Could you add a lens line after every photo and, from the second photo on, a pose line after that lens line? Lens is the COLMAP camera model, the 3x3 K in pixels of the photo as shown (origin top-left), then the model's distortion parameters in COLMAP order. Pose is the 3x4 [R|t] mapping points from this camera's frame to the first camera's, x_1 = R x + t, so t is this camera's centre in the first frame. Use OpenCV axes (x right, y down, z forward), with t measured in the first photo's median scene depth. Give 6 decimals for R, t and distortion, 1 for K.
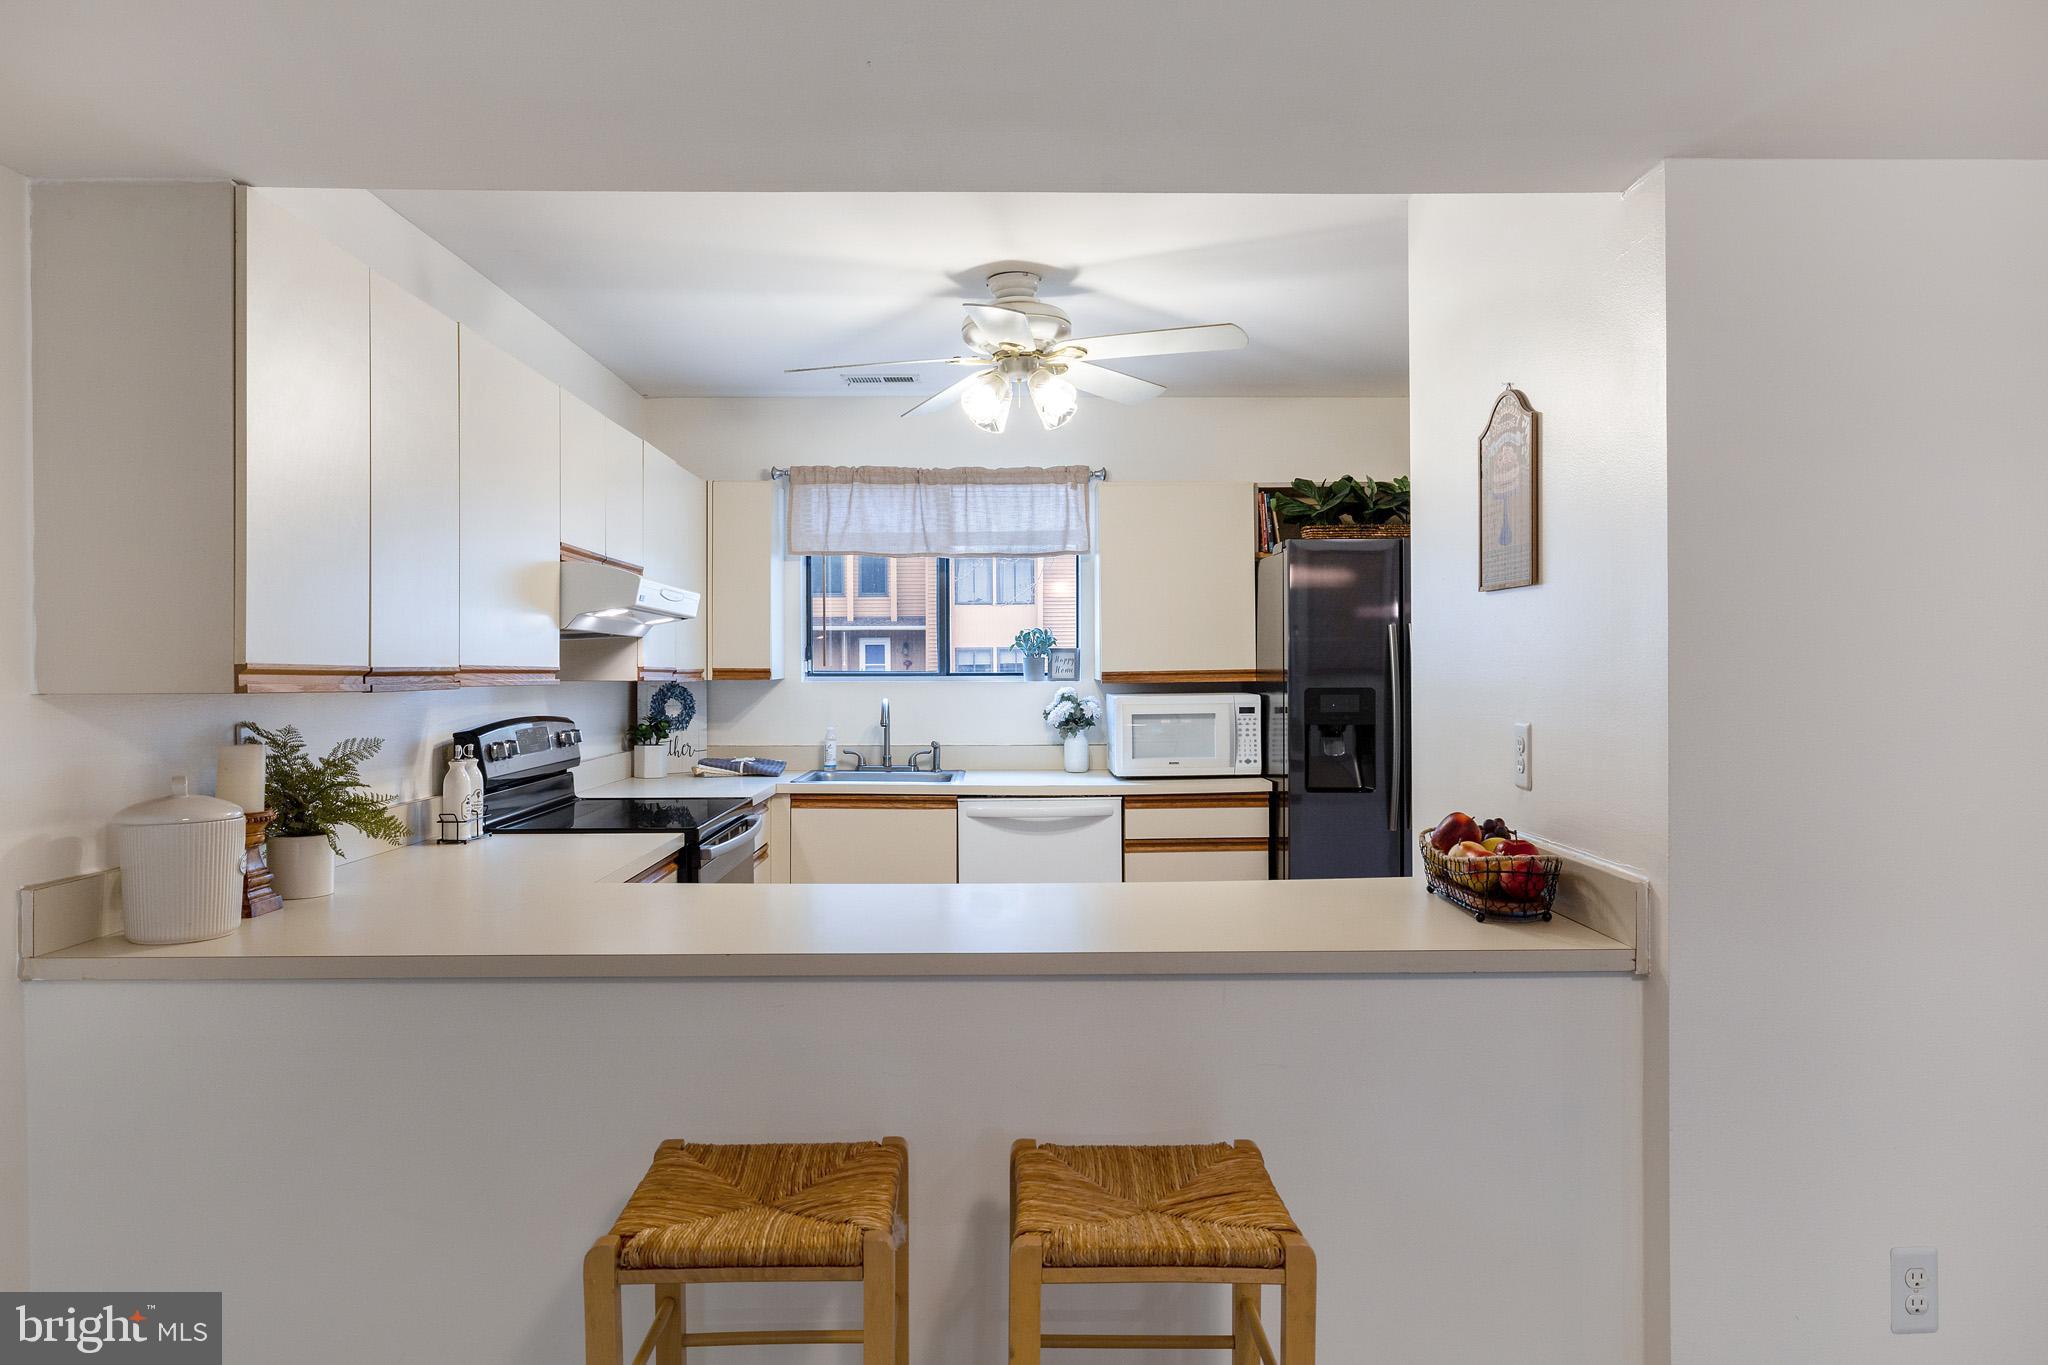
lens RADIAL K [[1285.1, 0, 1012.9], [0, 1285.1, 666.0], [0, 0, 1]] dist [-0.006617, -0.003216]
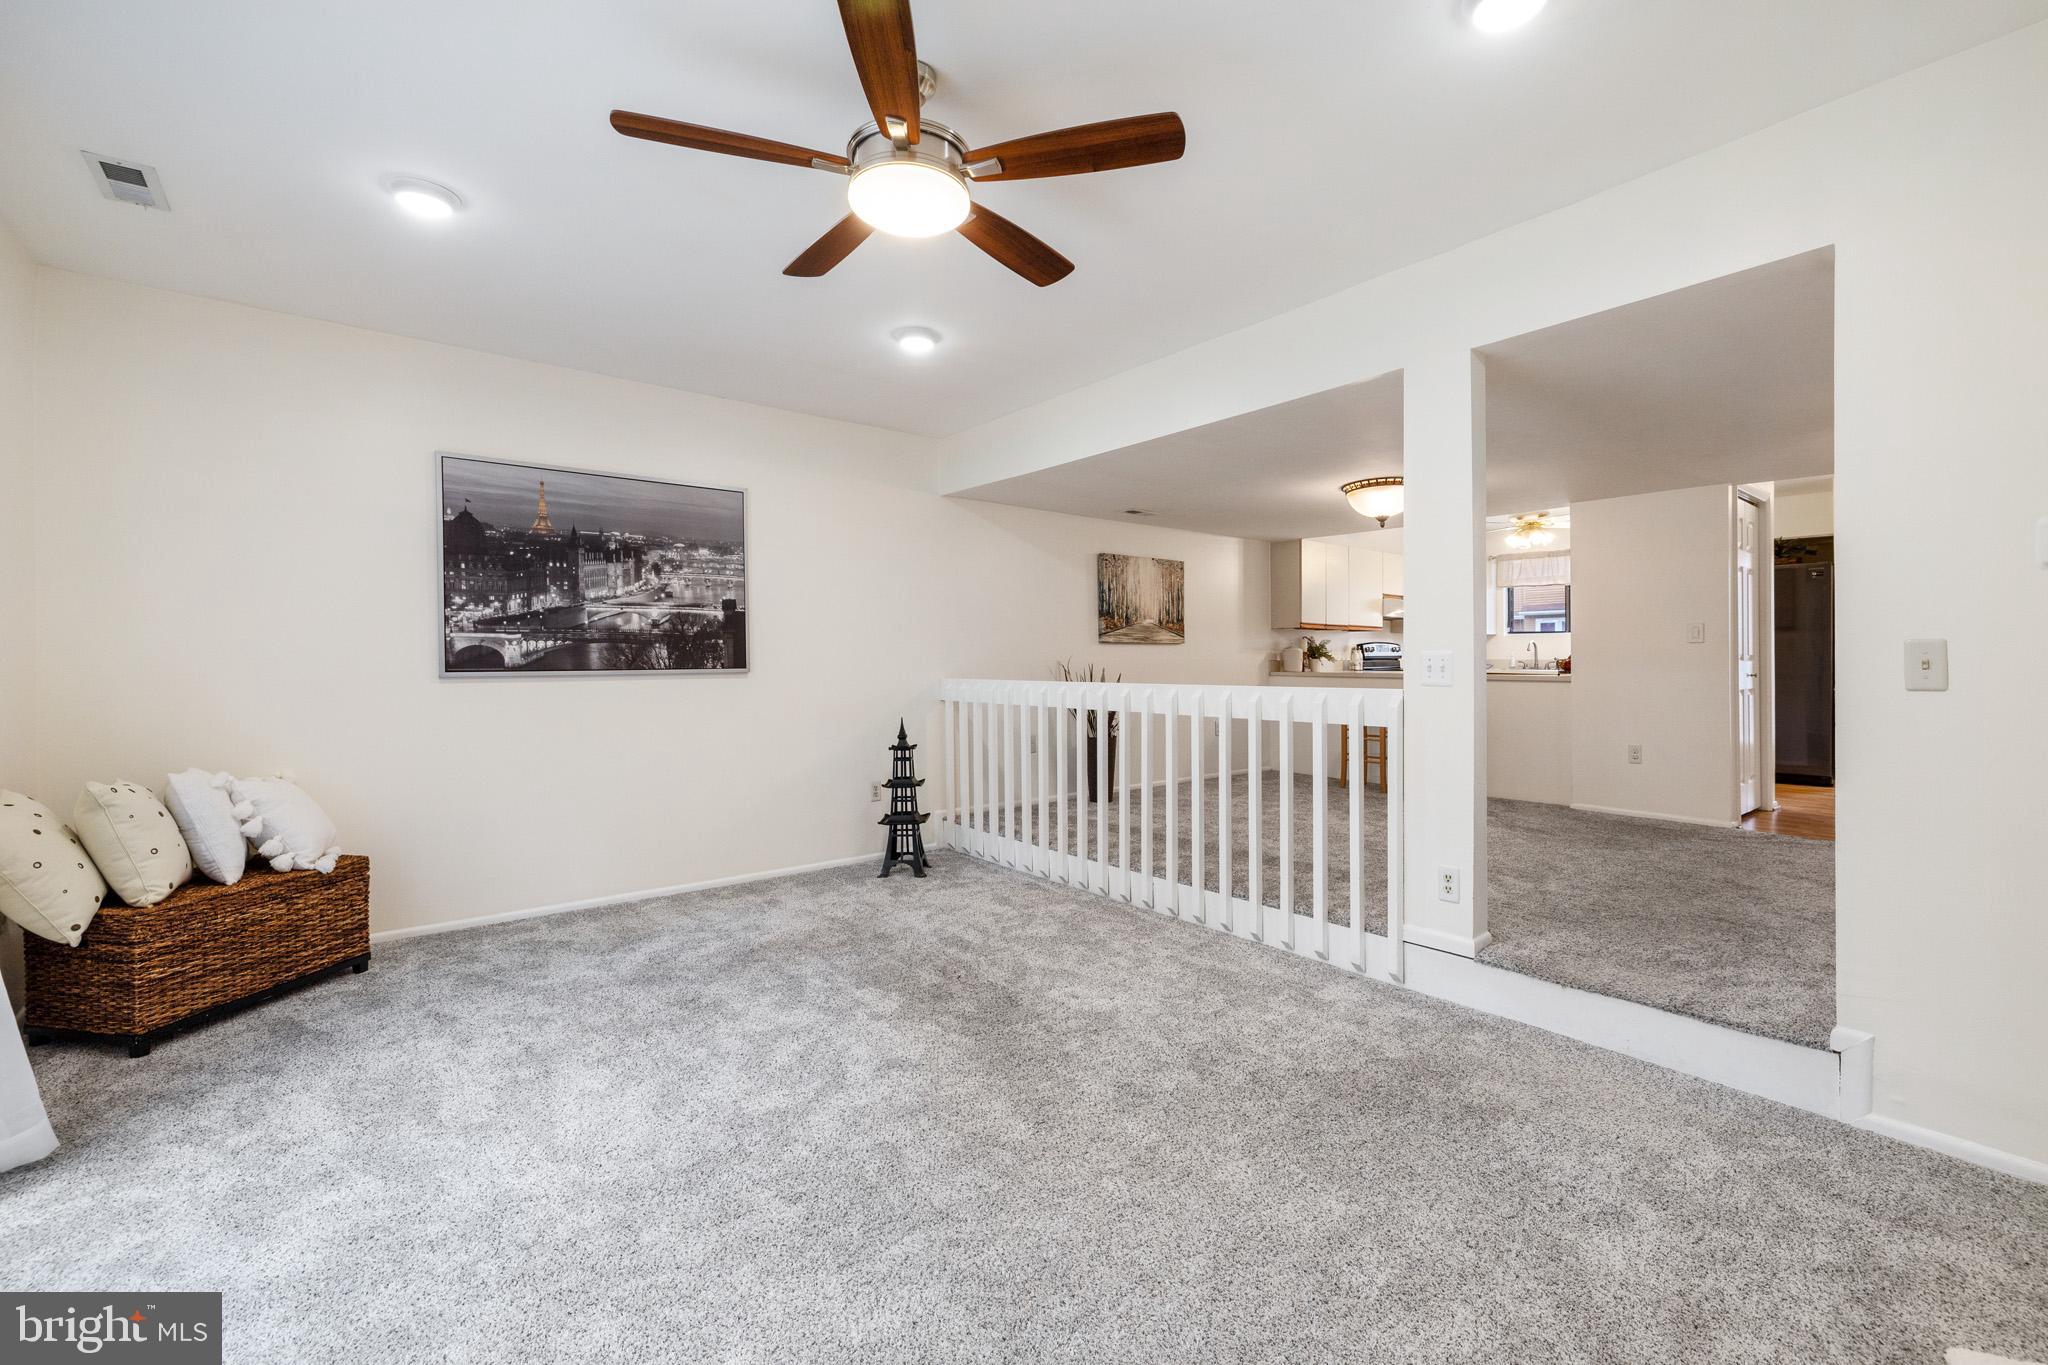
lens RADIAL K [[856.0, 0, 1023.4], [0, 856.0, 674.2], [0, 0, 1]] dist [-0.001793, 0.000719]
pose [[0.622958, 0.014798, -0.782115, 0.628214], [0.001710, 0.999793, 0.020279, 0.057768], [0.782253, -0.013970, 0.622804, -0.915172]]
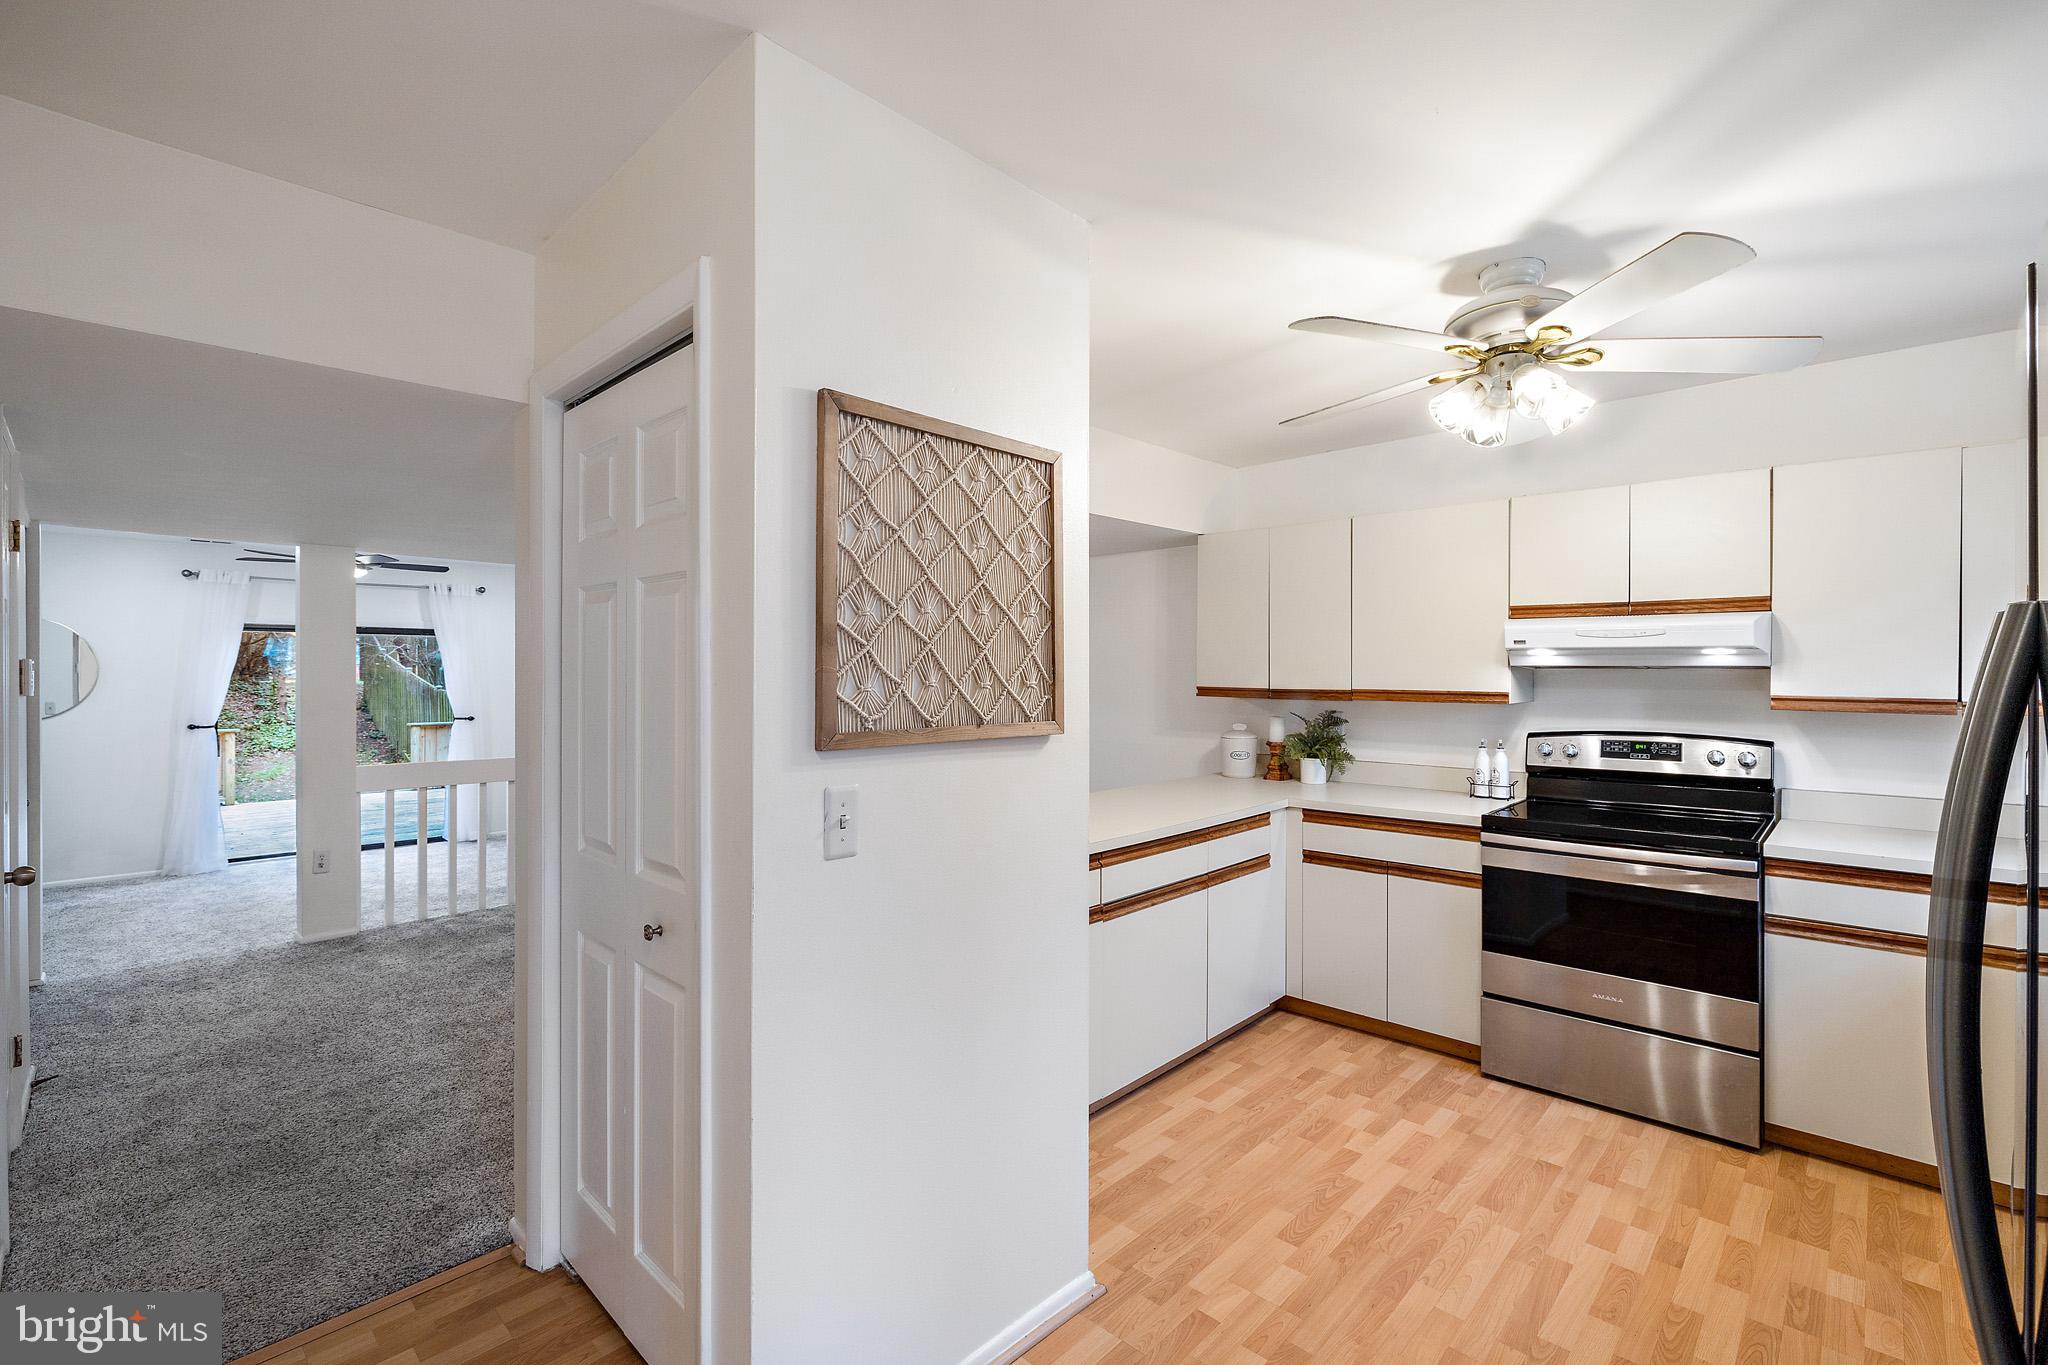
lens RADIAL K [[905.7, 0, 1029.3], [0, 905.7, 667.4], [0, 0, 1]] dist [-0.007251, 0.000589]
pose [[-0.693020, 0.002695, -0.720913, 0.503424], [0.005666, 0.999982, -0.001709, -0.019569], [0.720896, -0.005269, -0.693023, 0.882792]]
